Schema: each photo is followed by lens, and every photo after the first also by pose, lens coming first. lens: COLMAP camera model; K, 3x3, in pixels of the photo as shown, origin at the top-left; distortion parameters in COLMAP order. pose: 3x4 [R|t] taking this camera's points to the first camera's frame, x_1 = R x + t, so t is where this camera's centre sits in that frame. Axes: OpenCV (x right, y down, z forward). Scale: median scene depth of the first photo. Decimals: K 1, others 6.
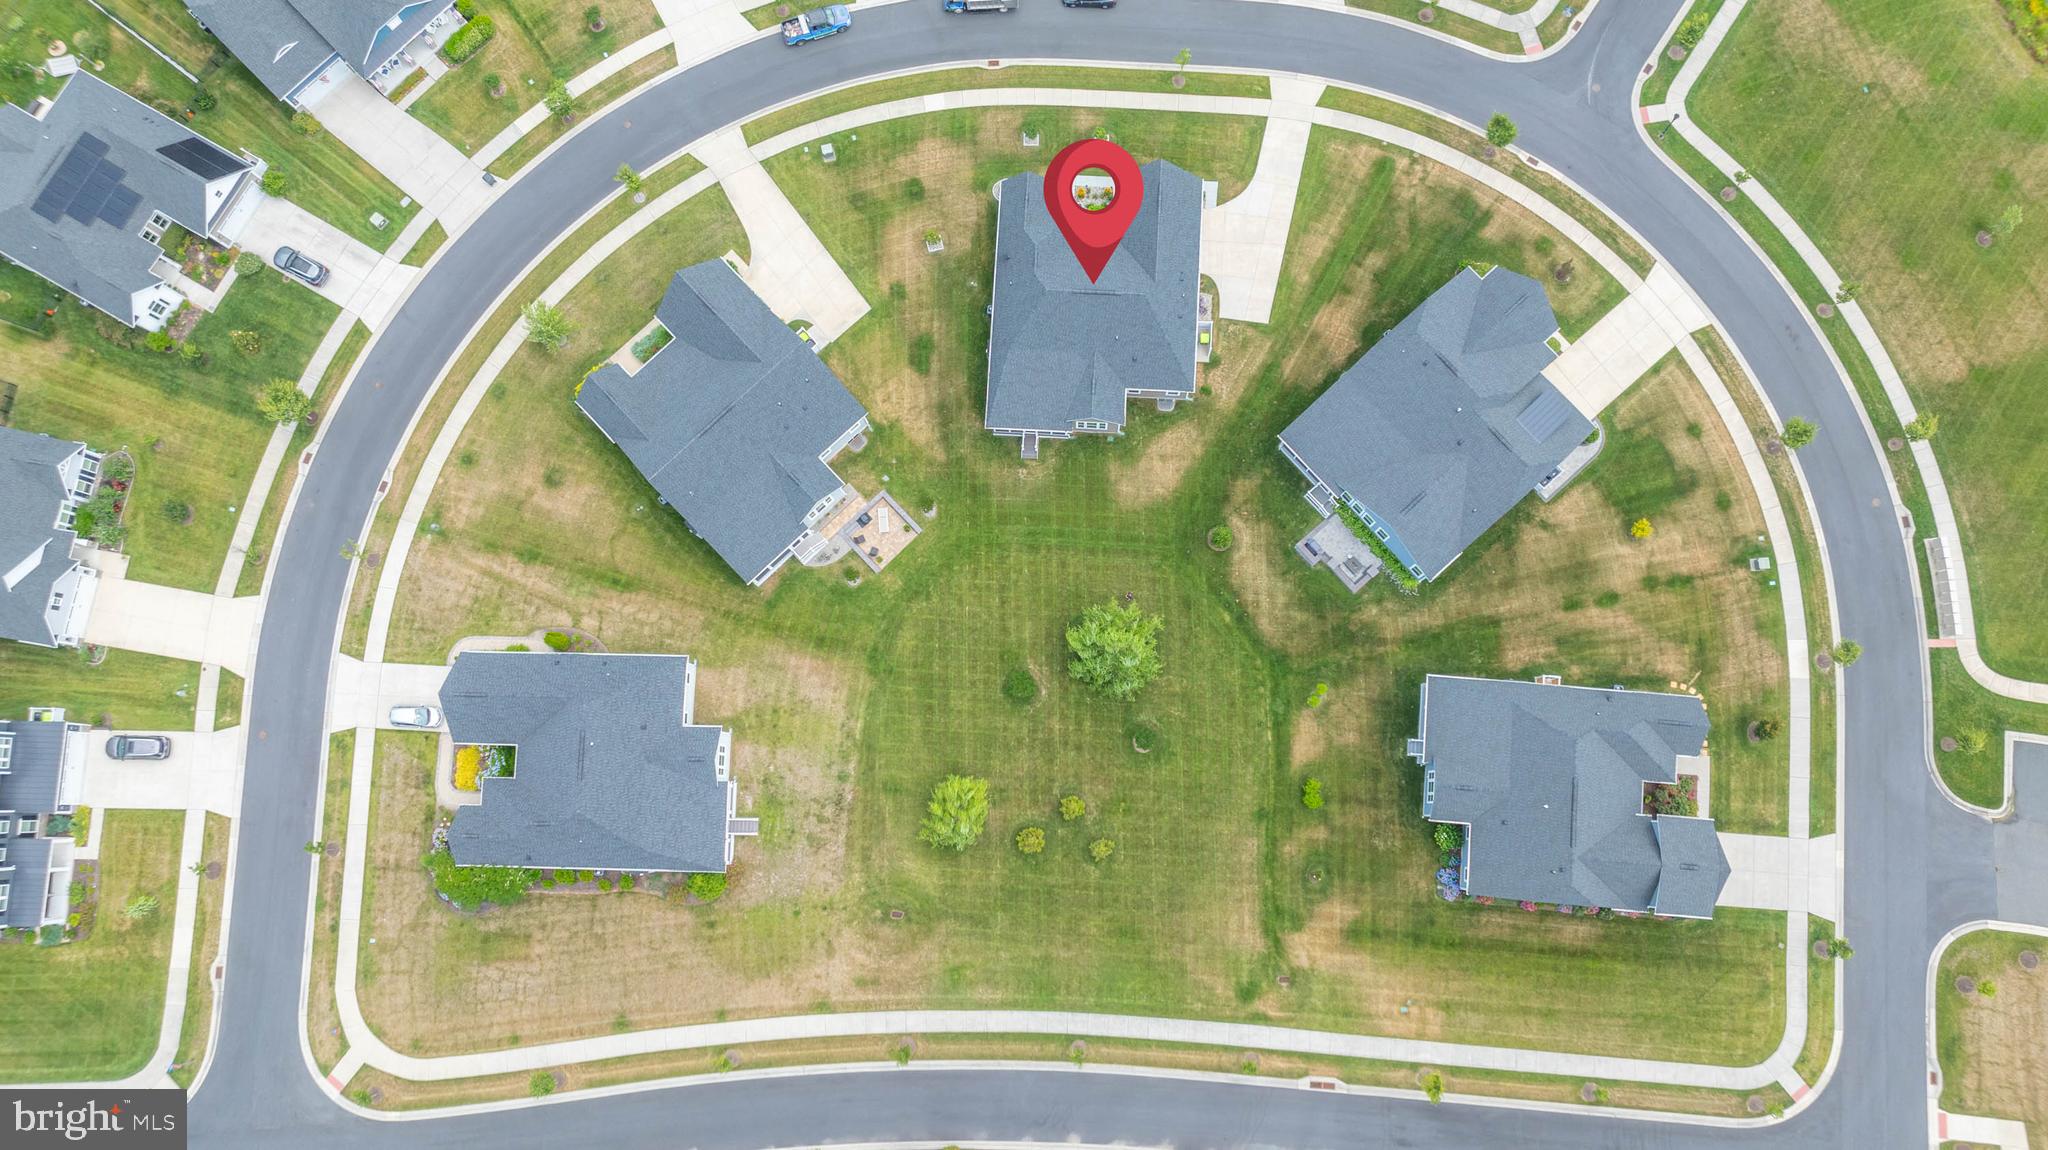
lens RADIAL K [[1447.0, 0, 1038.3], [0, 1447.0, 574.3], [0, 0, 1]] dist [-0.032974, 0.022021]
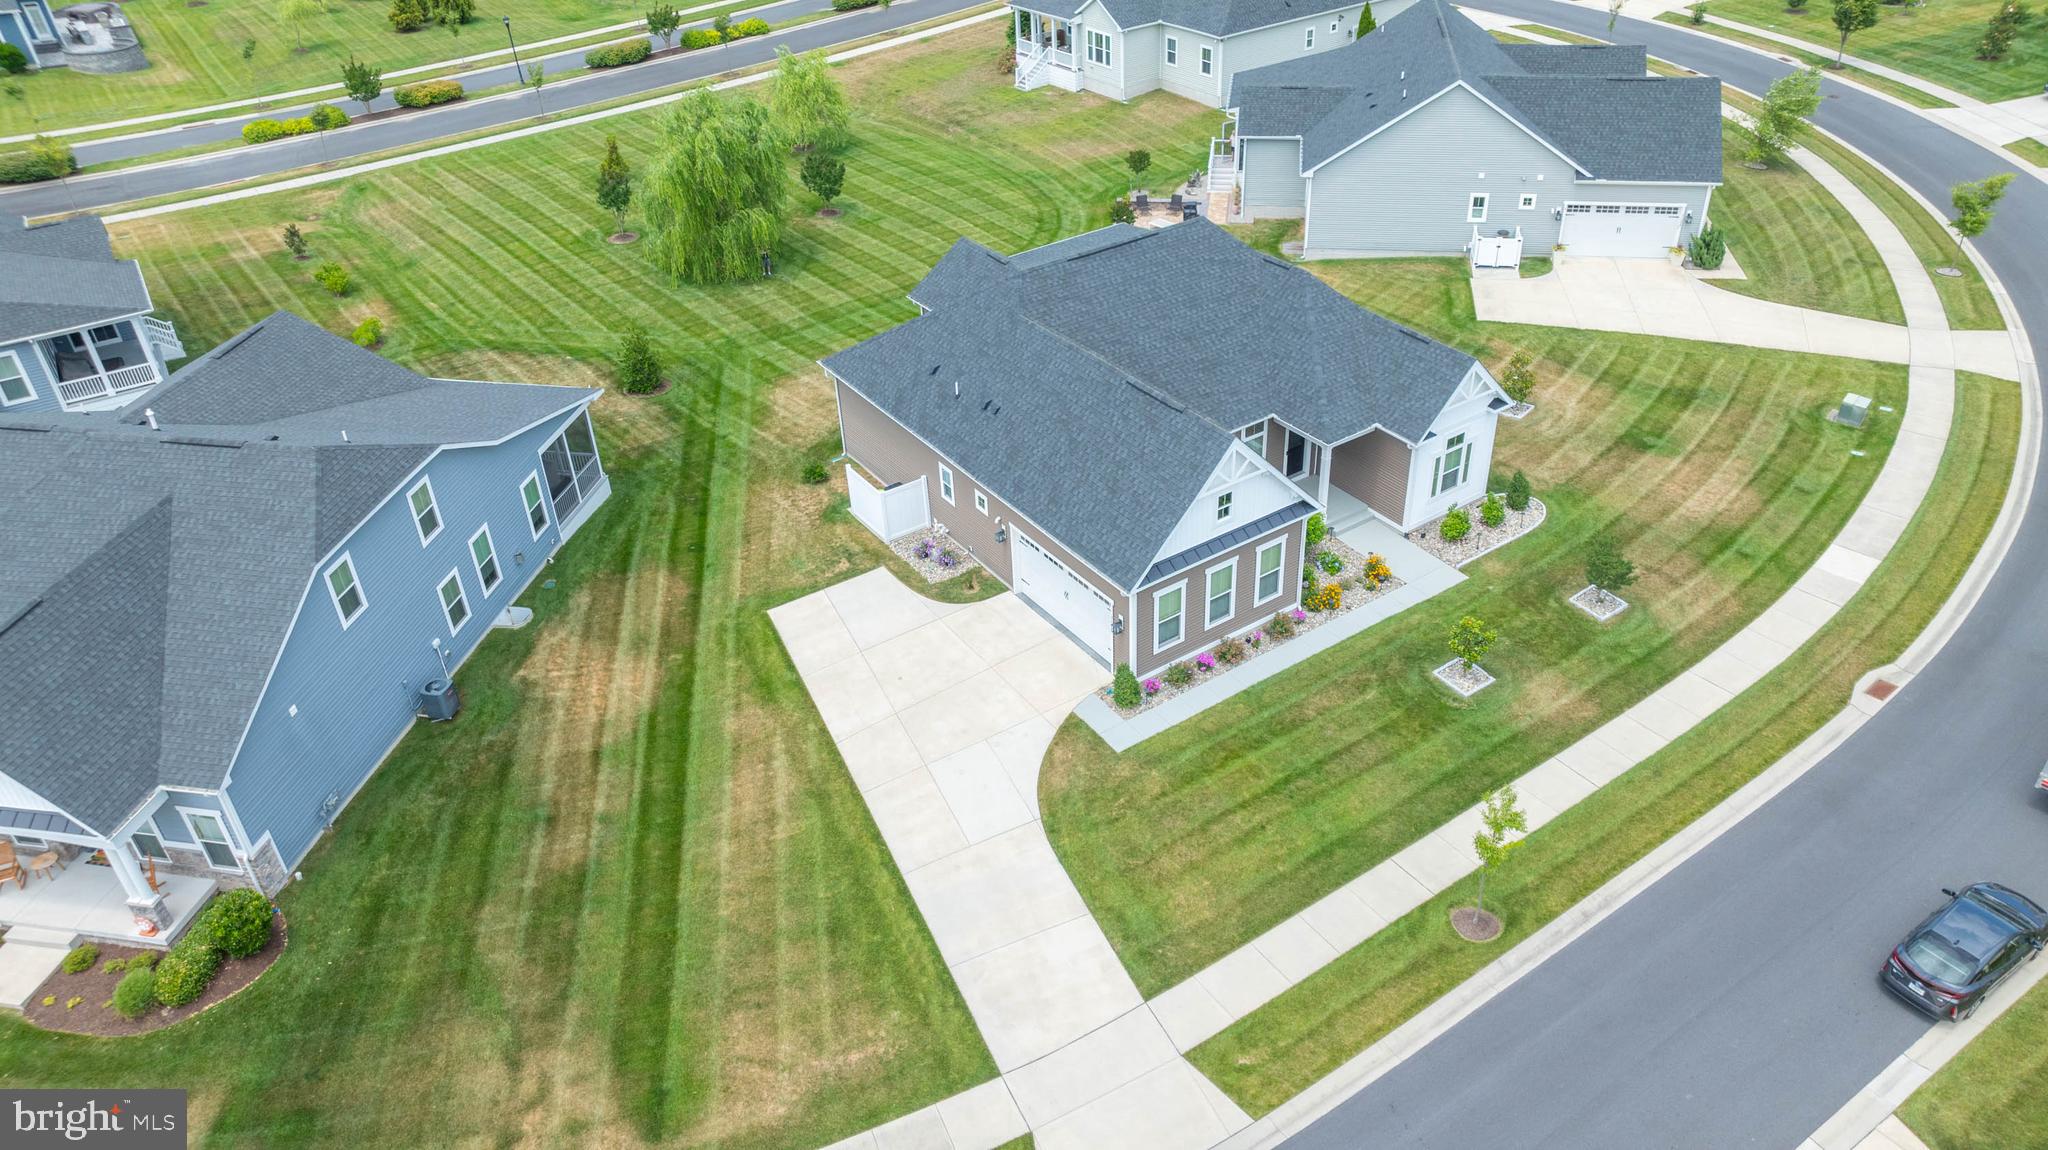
lens RADIAL K [[1447.0, 0, 1038.3], [0, 1447.0, 574.3], [0, 0, 1]] dist [-0.032974, 0.022021]
pose [[-0.787238, 0.391876, -0.476120, 0.273119], [-0.598197, -0.297842, 0.743943, -0.483481], [0.149725, 0.870473, 0.468891, 0.804446]]
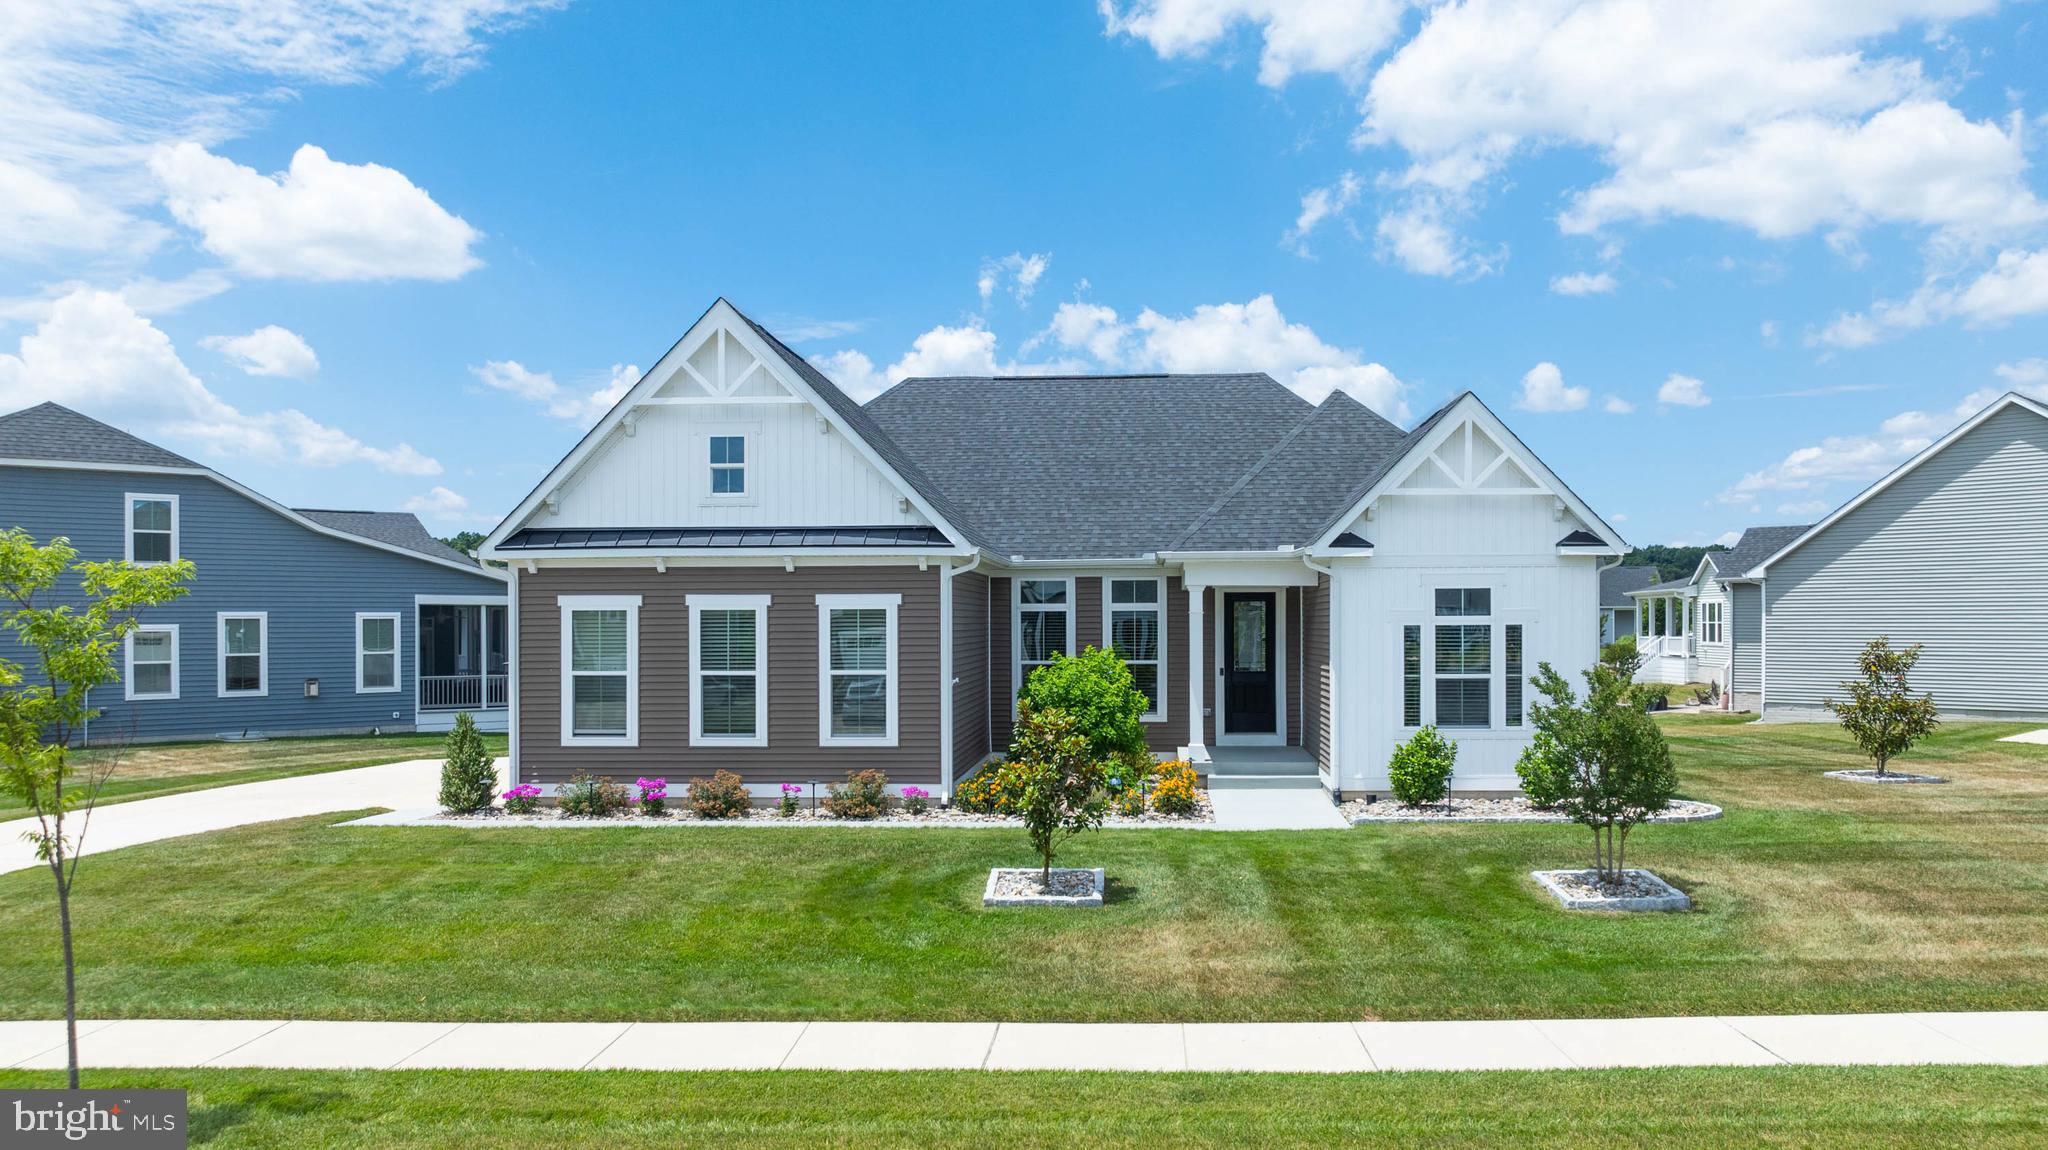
lens RADIAL K [[1511.1, 0, 1083.6], [0, 1511.1, 609.9], [0, 0, 1]] dist [-0.037067, -0.001325]
pose [[-0.999439, 0.030674, -0.013467, 0.041356], [-0.008367, 0.160684, 0.986970, -0.433667], [0.032438, 0.986529, -0.160337, 0.995546]]
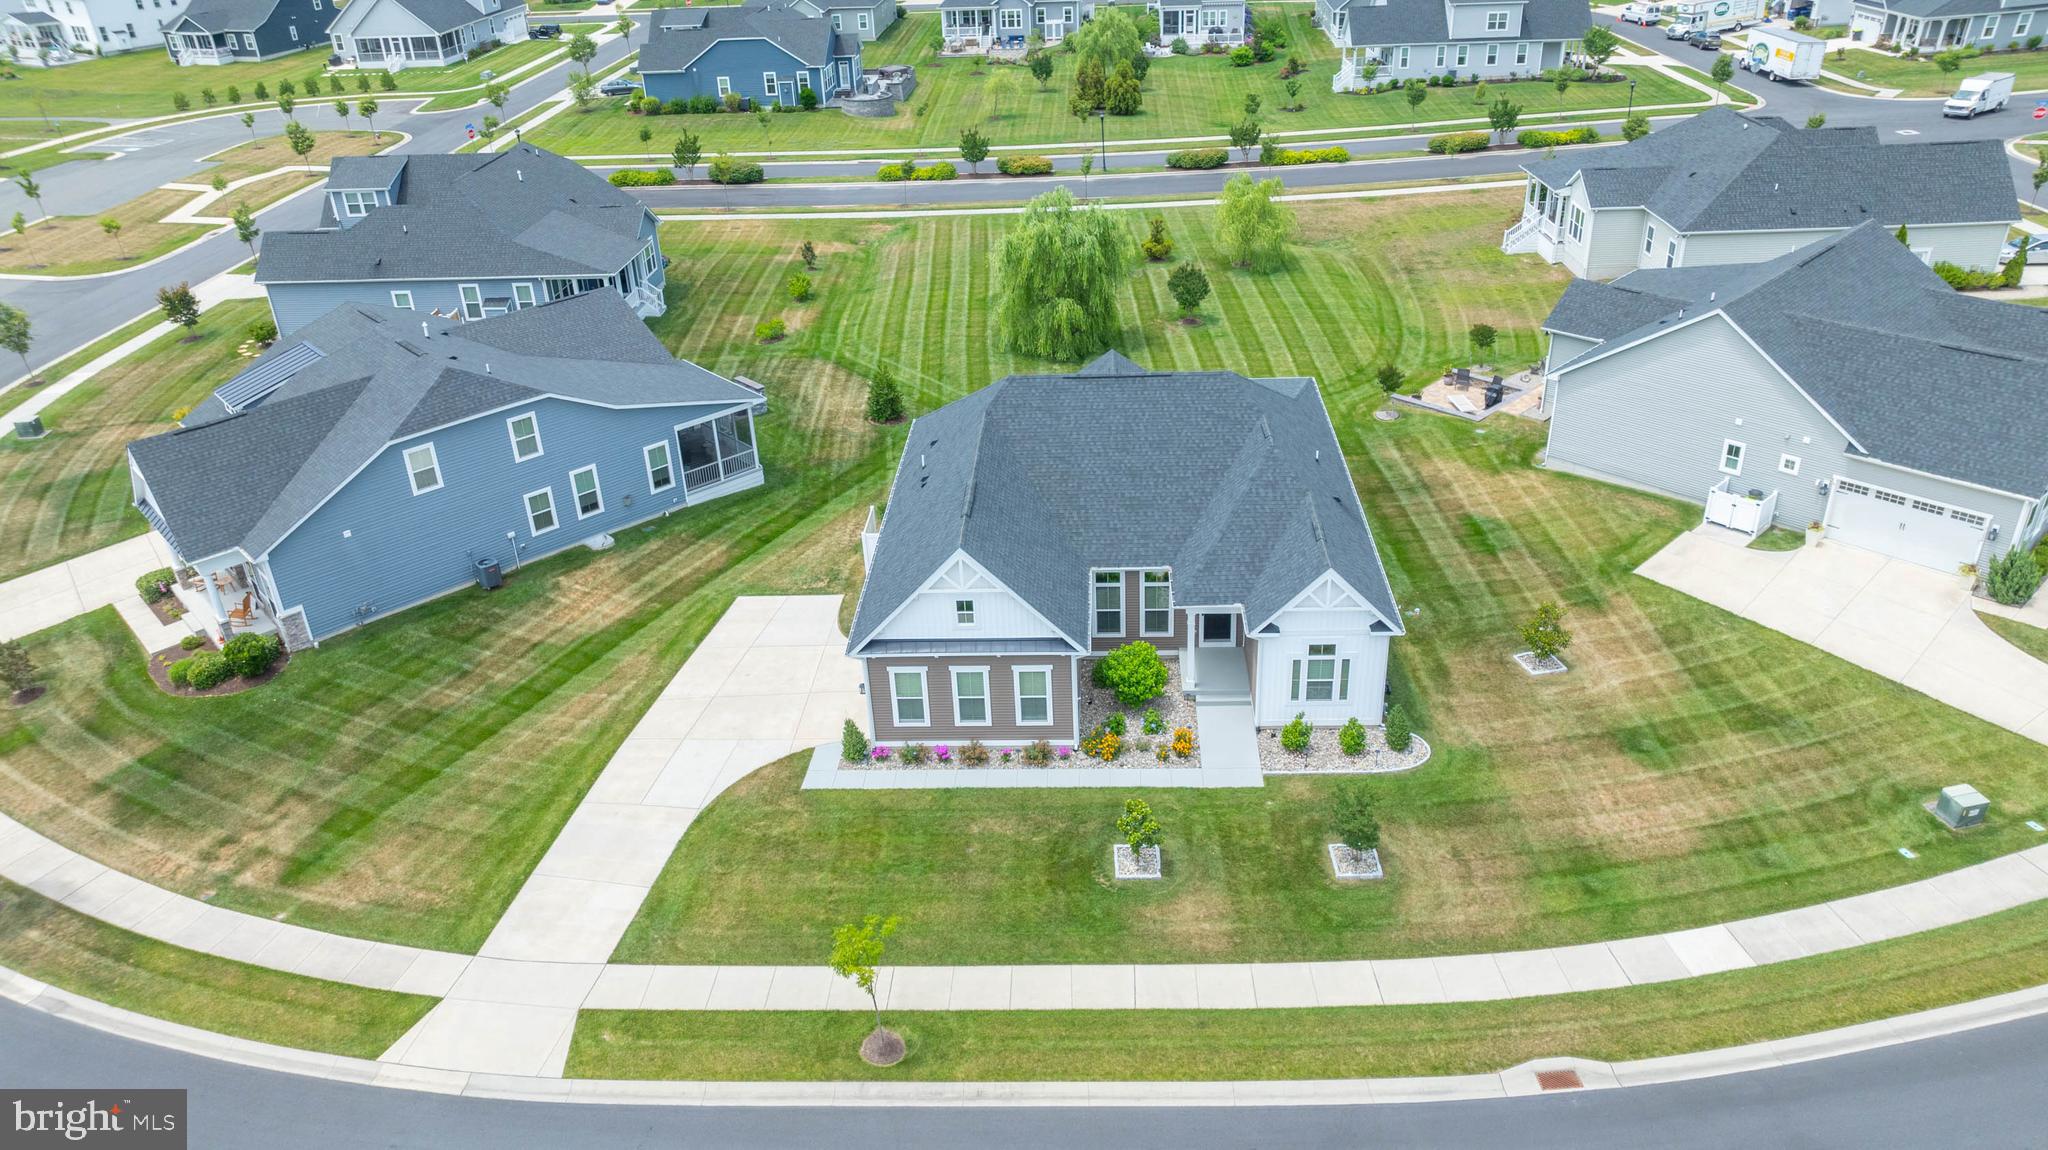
lens RADIAL K [[1447.0, 0, 1038.3], [0, 1447.0, 574.3], [0, 0, 1]] dist [-0.032974, 0.022021]
pose [[-0.997777, 0.065334, 0.013169, 0.057462], [-0.009879, -0.340389, 0.940233, -0.583335], [0.065912, 0.938012, 0.340278, 0.825078]]
